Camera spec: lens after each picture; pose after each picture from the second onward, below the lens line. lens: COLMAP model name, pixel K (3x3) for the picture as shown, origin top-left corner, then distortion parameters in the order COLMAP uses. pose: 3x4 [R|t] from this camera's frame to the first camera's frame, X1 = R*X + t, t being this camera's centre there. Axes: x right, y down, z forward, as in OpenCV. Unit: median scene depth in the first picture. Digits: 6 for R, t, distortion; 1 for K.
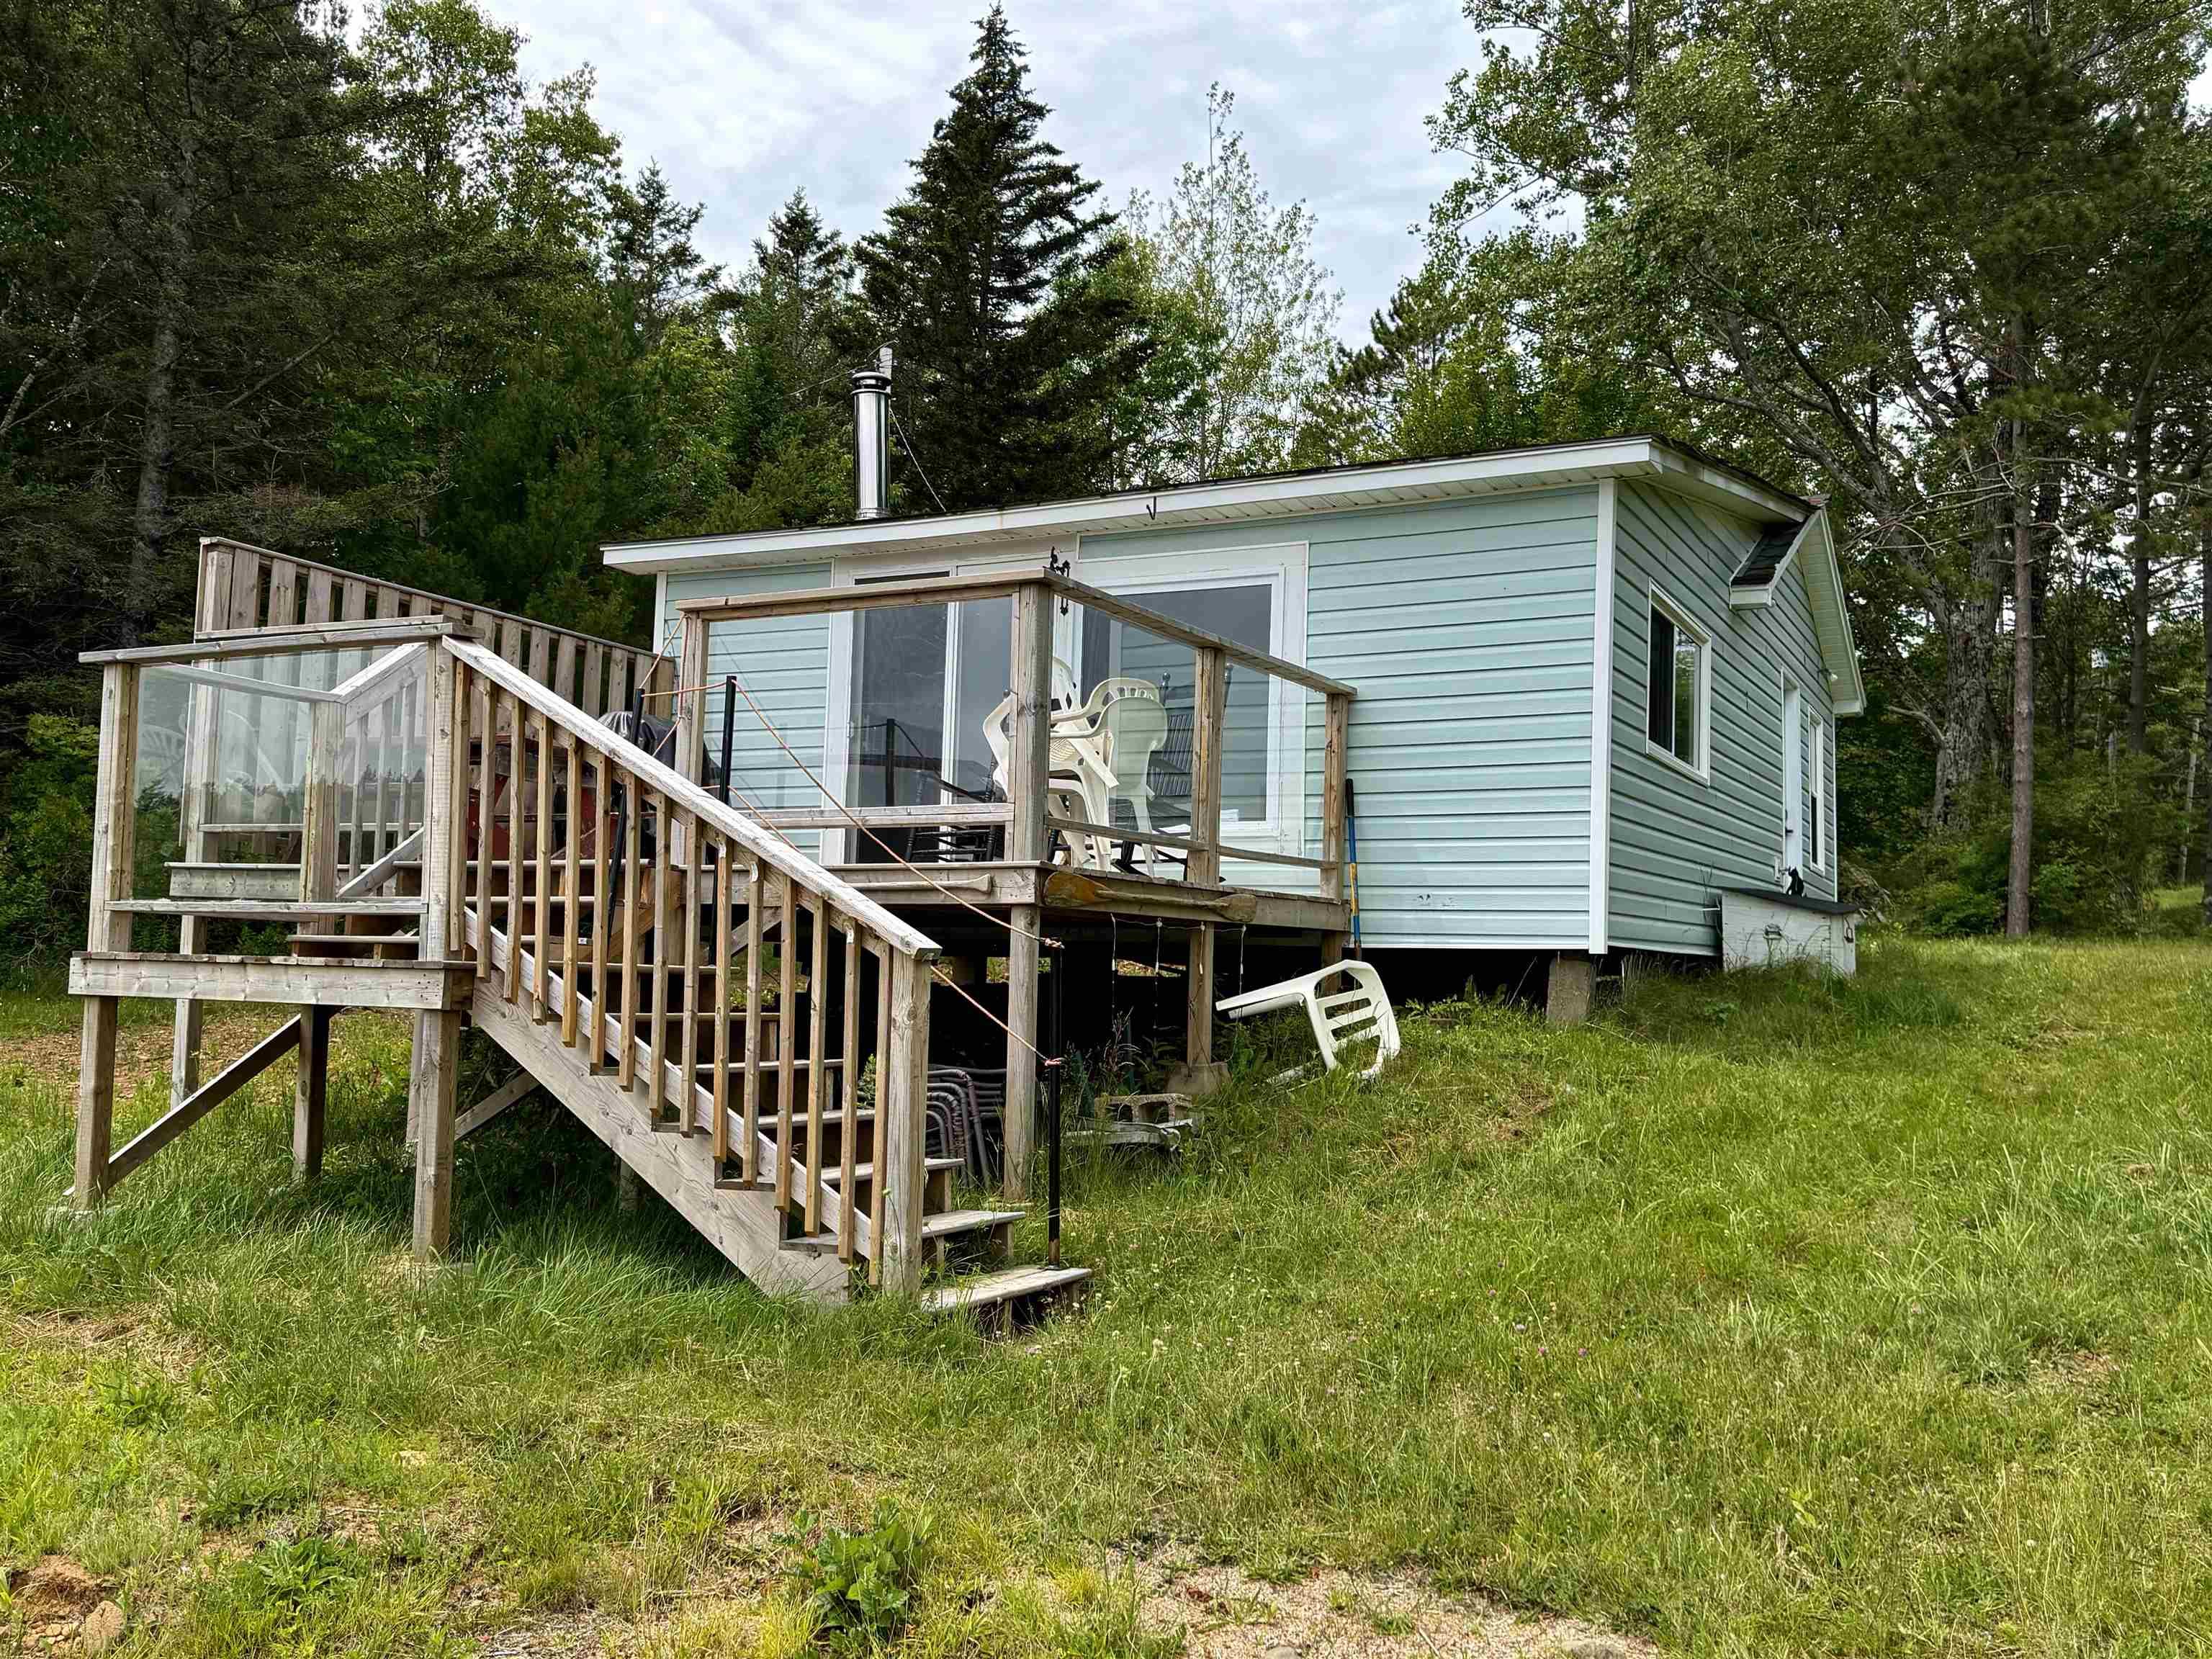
lens RADIAL K [[1964.8, 0, 1105.4], [0, 1964.8, 835.0], [0, 0, 1]] dist [-0.039412, -0.007395]
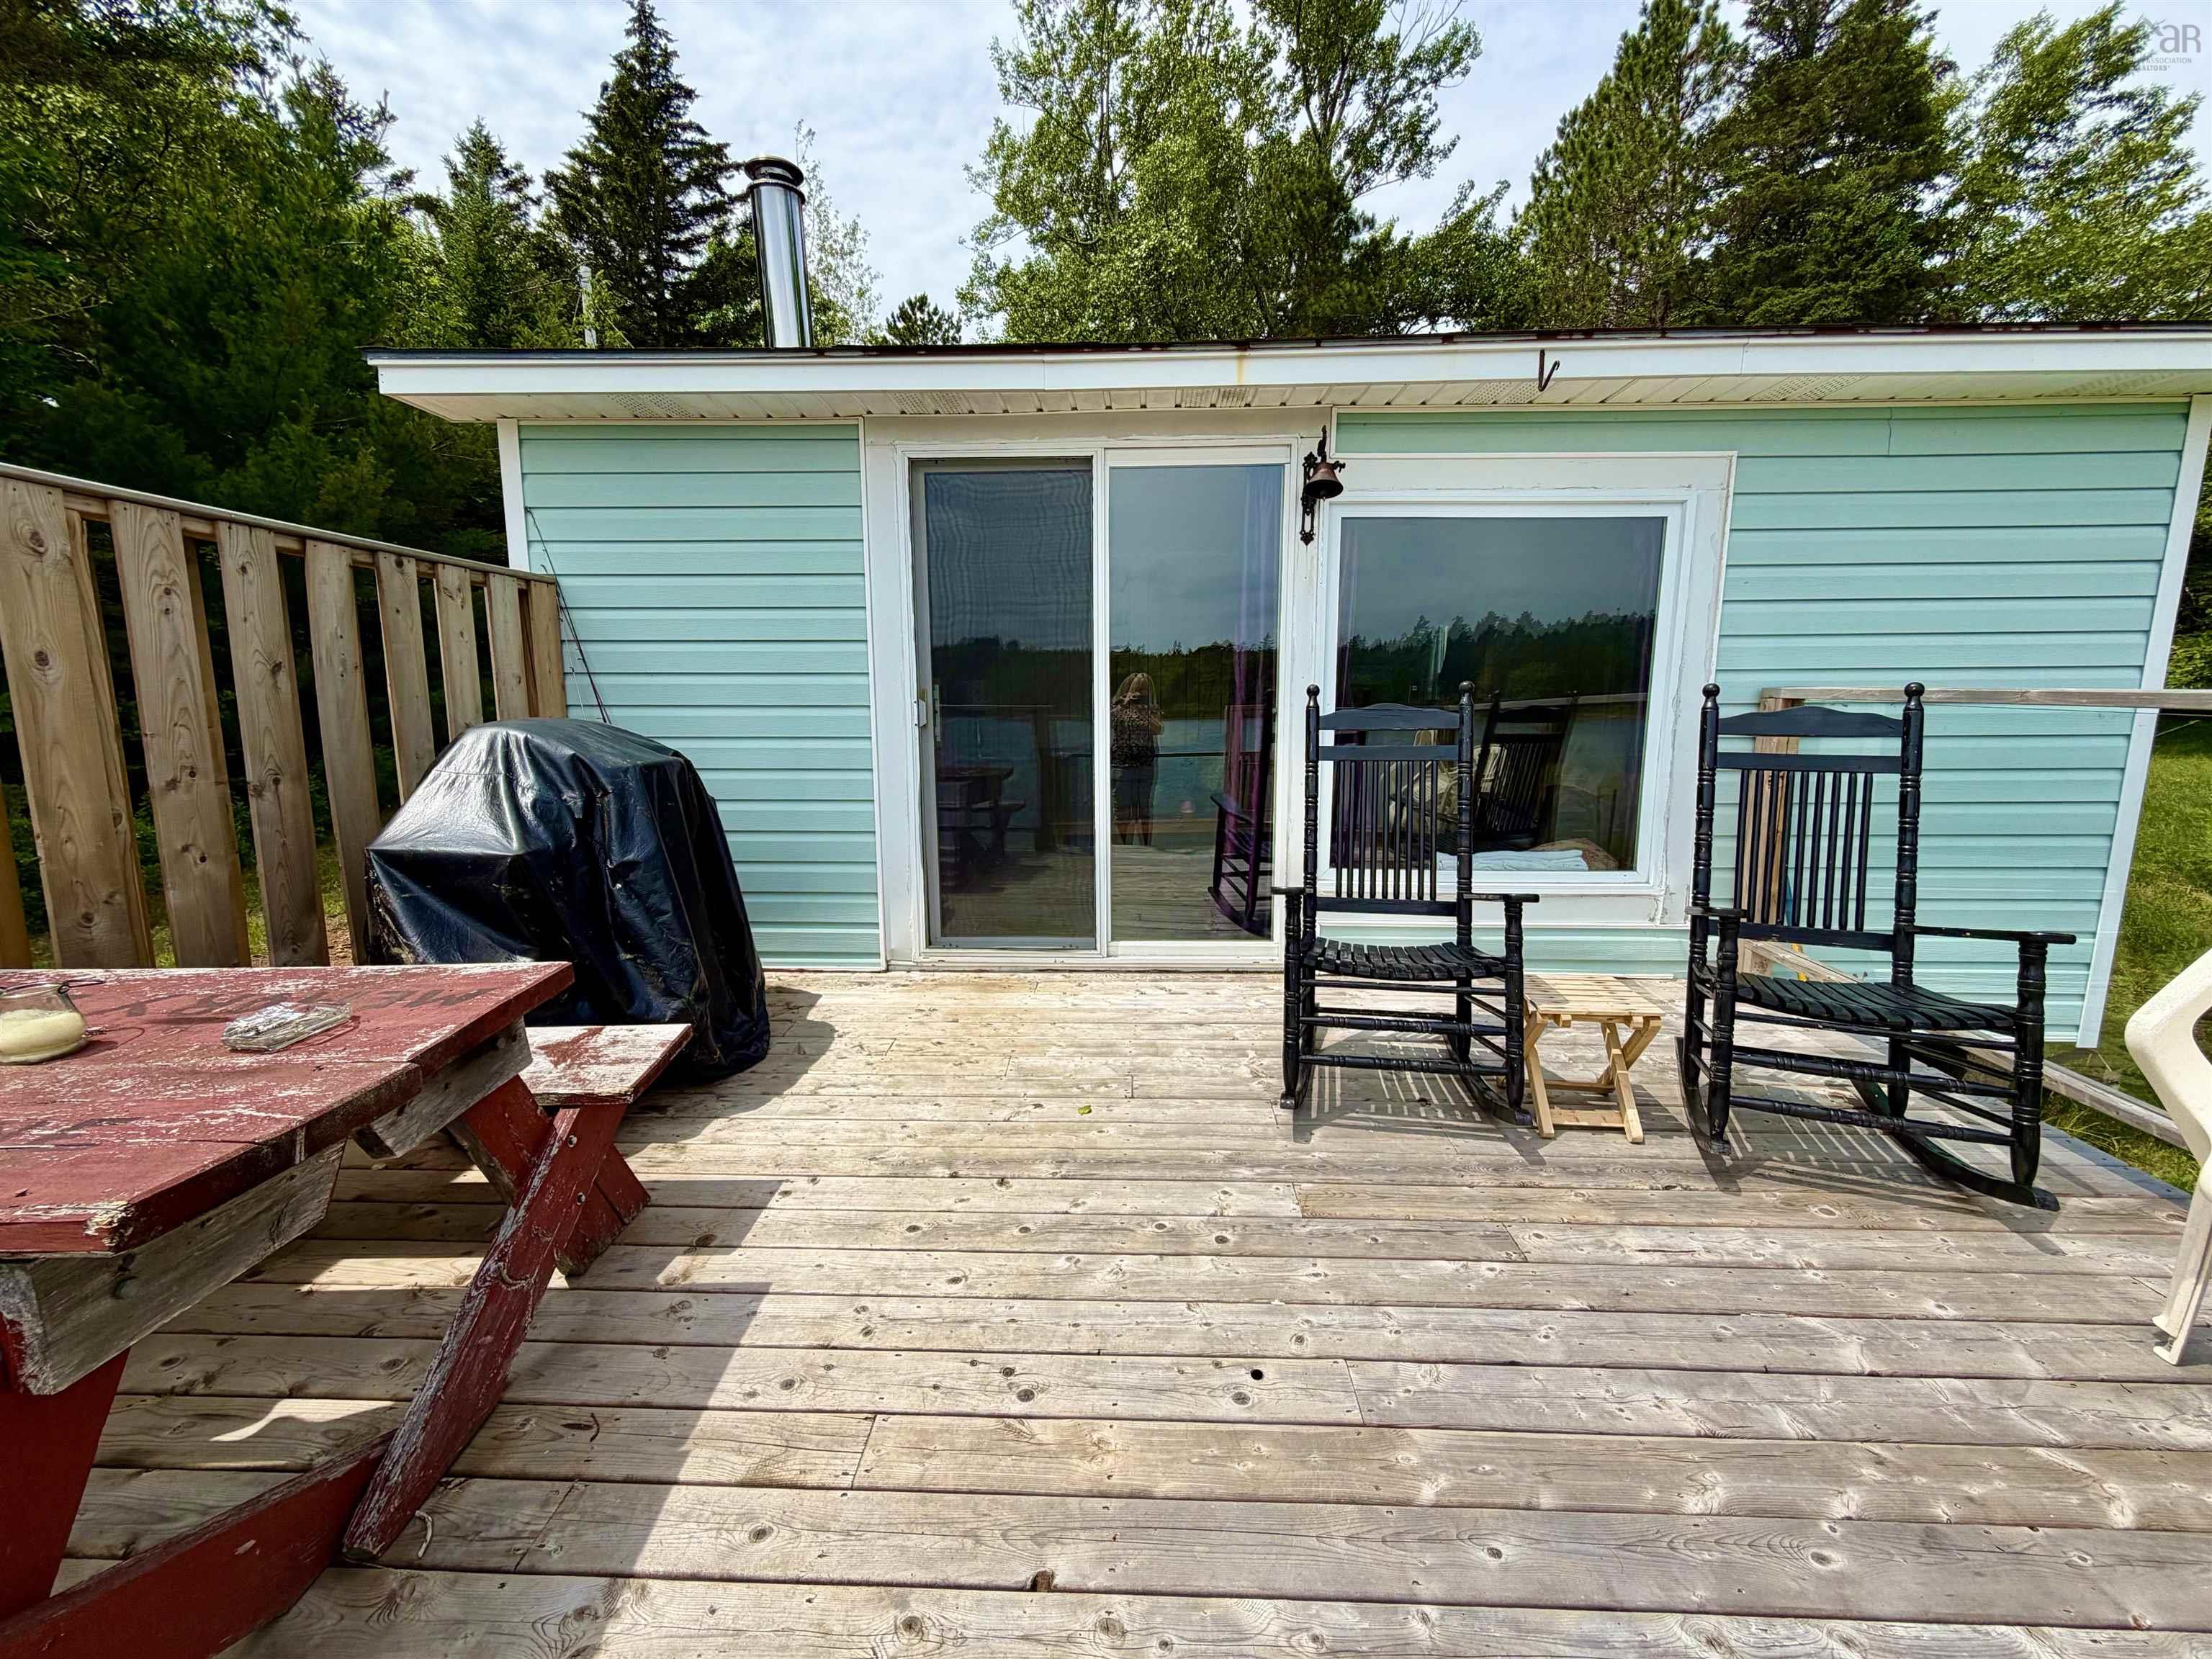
lens RADIAL K [[954.4, 0, 1115.6], [0, 954.4, 808.9], [0, 0, 1]] dist [-0.002313, 0.001265]
pose [[0.912437, -0.071080, 0.402998, -0.066228], [-0.008399, 0.981339, 0.192102, -0.027929], [-0.409132, -0.178666, 0.894813, 0.235925]]
